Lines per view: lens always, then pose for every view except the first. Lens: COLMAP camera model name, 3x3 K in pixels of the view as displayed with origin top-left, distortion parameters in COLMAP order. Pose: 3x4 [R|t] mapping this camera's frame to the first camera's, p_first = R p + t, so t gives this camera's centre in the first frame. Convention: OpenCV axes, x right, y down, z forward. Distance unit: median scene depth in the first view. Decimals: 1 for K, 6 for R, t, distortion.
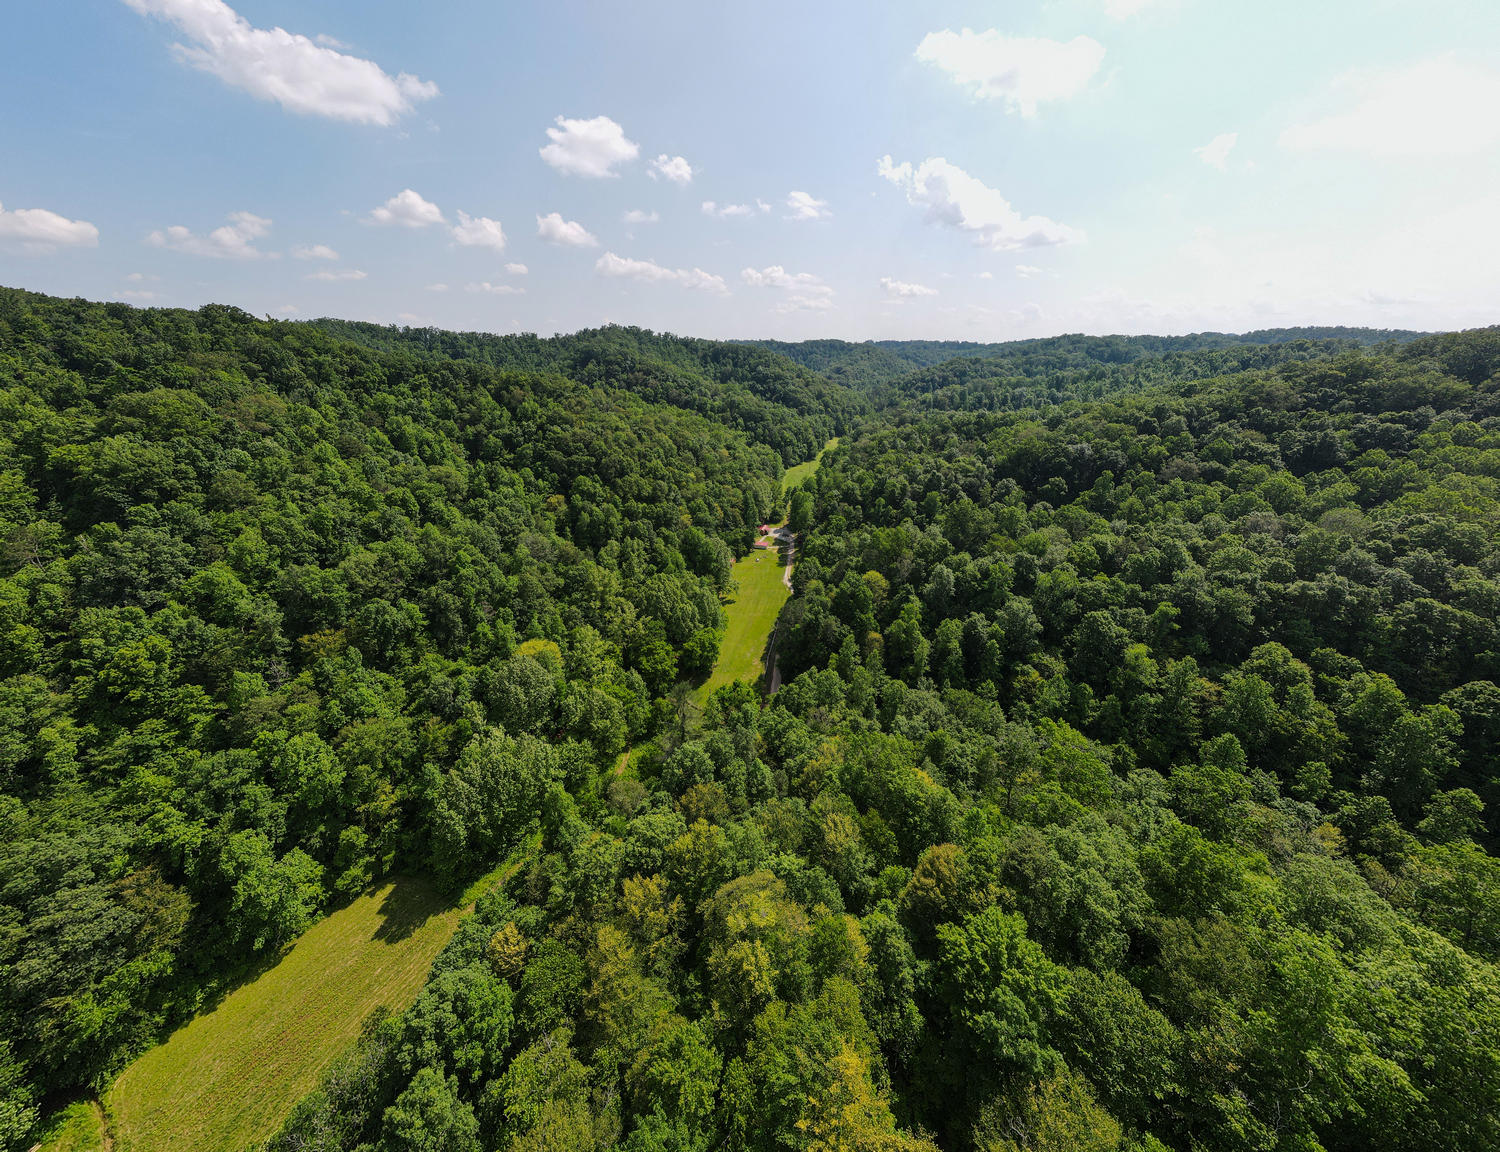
lens RADIAL K [[495.8, 0, 754.6], [0, 495.8, 513.6], [0, 0, 1]] dist [0.000784, 0.000096]
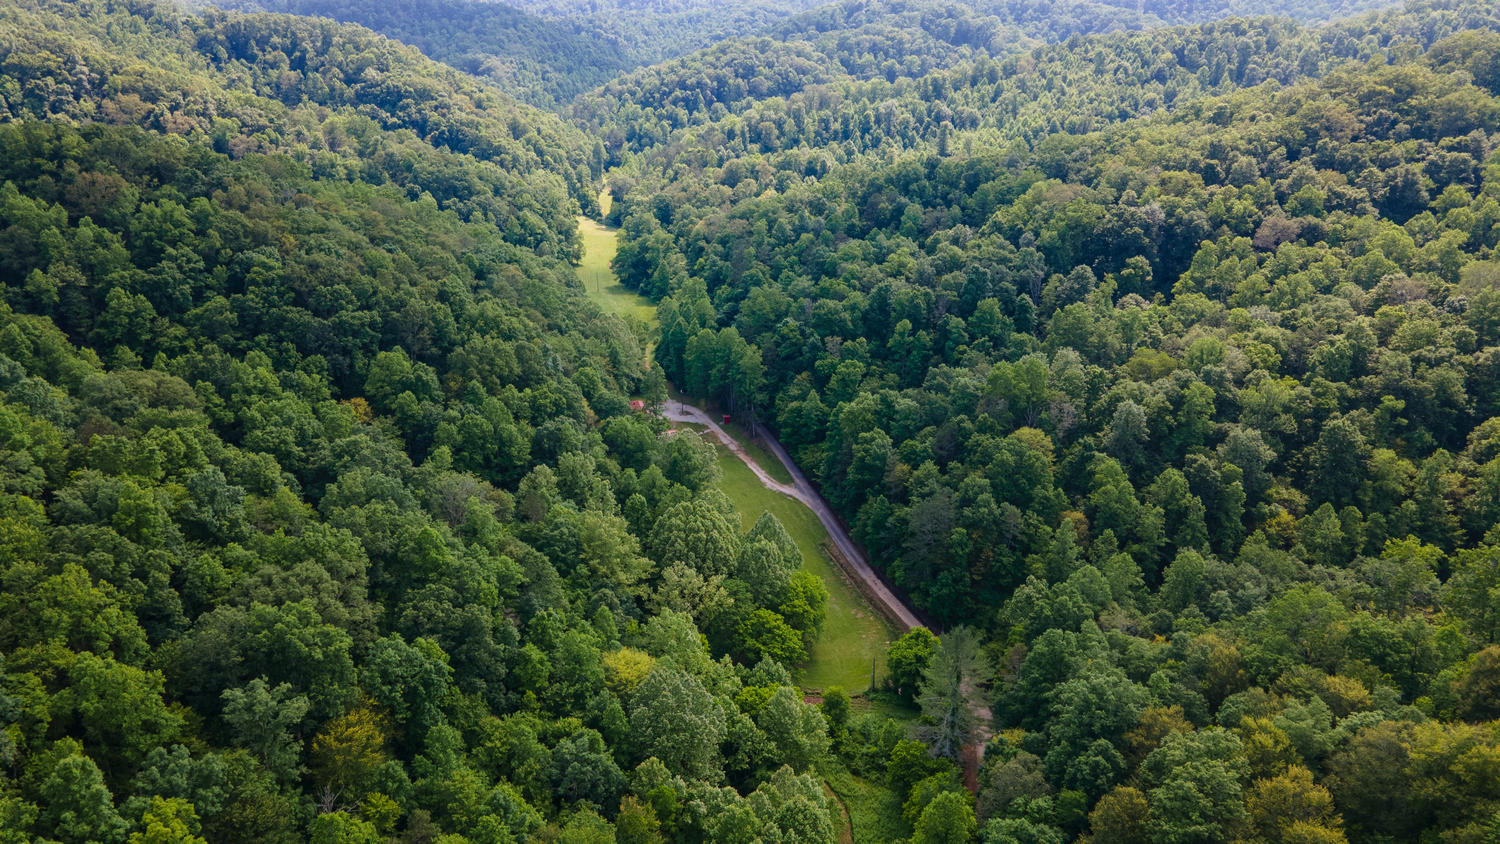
lens RADIAL K [[1067.3, 0, 750.0], [0, 1067.3, 422.0], [0, 0, 1]] dist [0.006485, 0.050623]
pose [[0.880831, -0.167910, 0.442654, -0.580406], [0.143060, 0.985684, 0.089224, -0.059160], [-0.451299, -0.015265, 0.892242, -0.088855]]
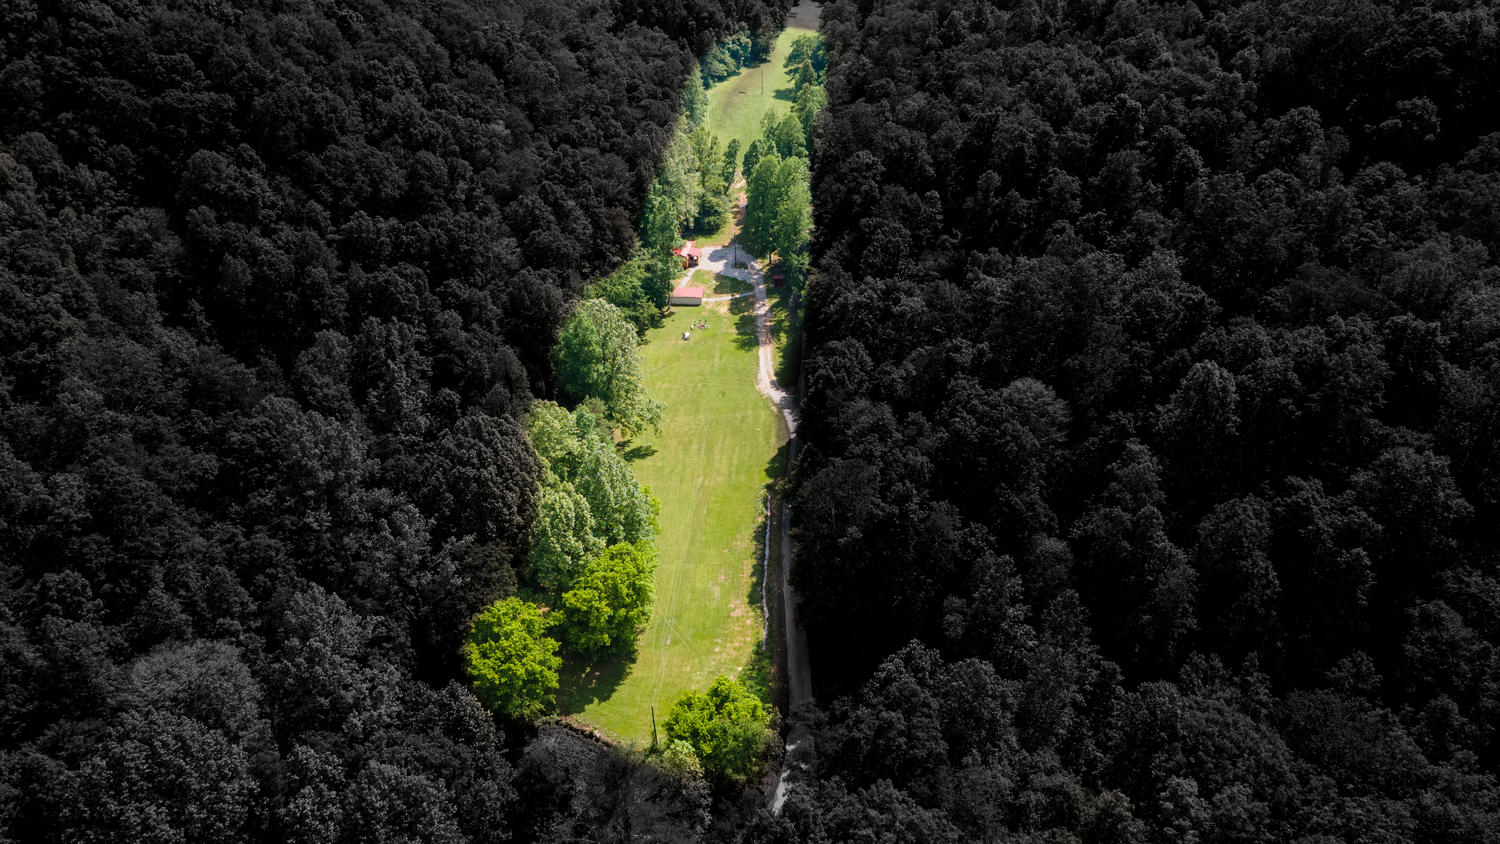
lens RADIAL K [[1067.3, 0, 750.0], [0, 1067.3, 422.0], [0, 0, 1]] dist [0.006485, 0.050623]
pose [[0.988743, -0.082041, 0.125129, -0.076388], [0.051365, 0.971565, 0.231133, -0.050601], [-0.140534, -0.222104, 0.964842, 0.153218]]
